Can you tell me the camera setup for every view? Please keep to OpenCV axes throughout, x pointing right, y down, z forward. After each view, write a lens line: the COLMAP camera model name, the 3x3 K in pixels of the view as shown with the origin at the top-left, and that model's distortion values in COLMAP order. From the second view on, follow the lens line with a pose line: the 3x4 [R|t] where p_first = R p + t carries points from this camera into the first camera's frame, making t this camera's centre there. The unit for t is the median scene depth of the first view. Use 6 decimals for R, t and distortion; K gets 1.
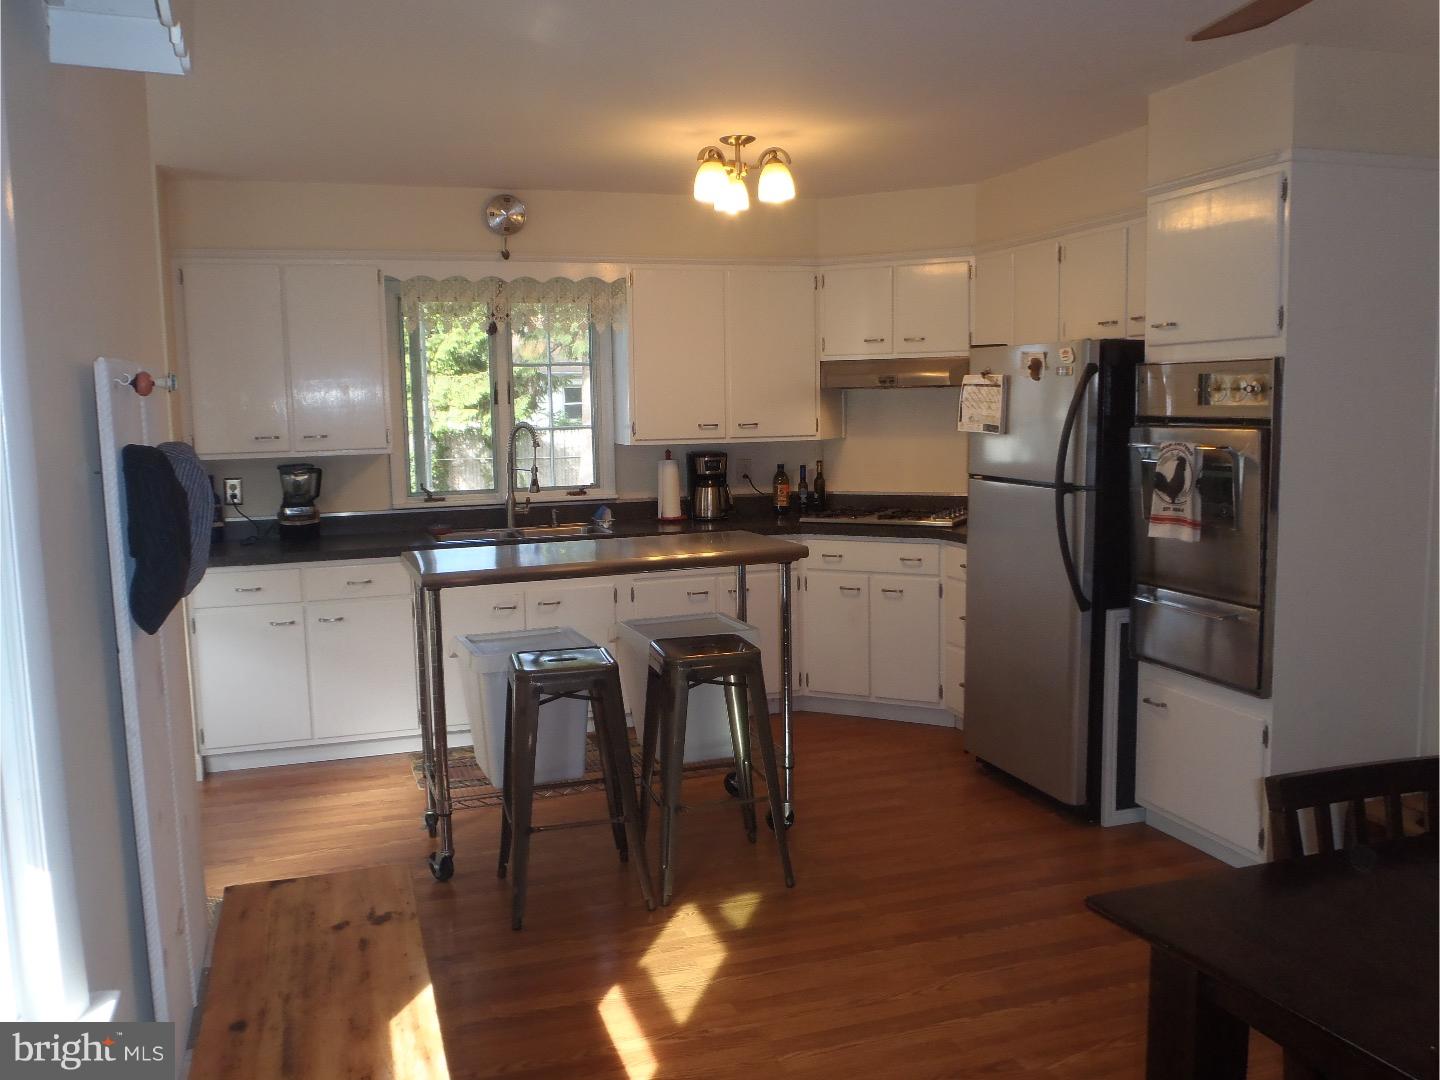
lens RADIAL K [[1194.0, 0, 712.7], [0, 1194.0, 545.1], [0, 0, 1]] dist [-0.035485, 0.010802]
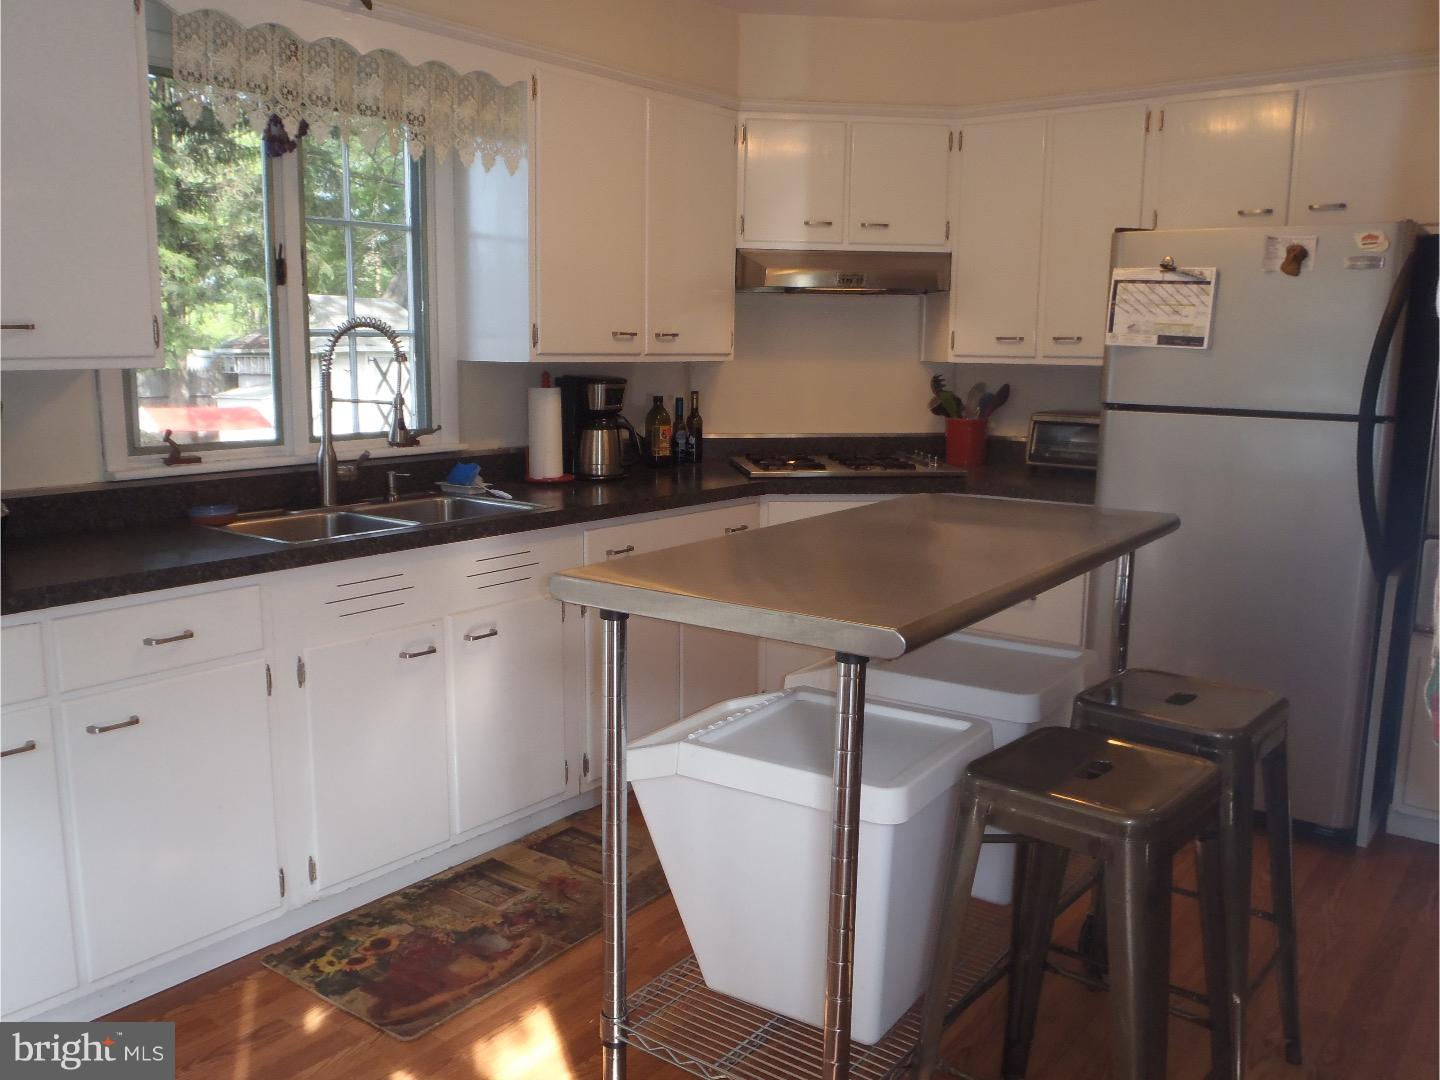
lens RADIAL K [[1194.0, 0, 712.7], [0, 1194.0, 545.1], [0, 0, 1]] dist [-0.035485, 0.010802]
pose [[0.824241, -0.068427, 0.562089, -0.333233], [0.043413, 0.997386, 0.057760, -0.020610], [-0.564572, -0.023206, 0.825058, 0.427461]]
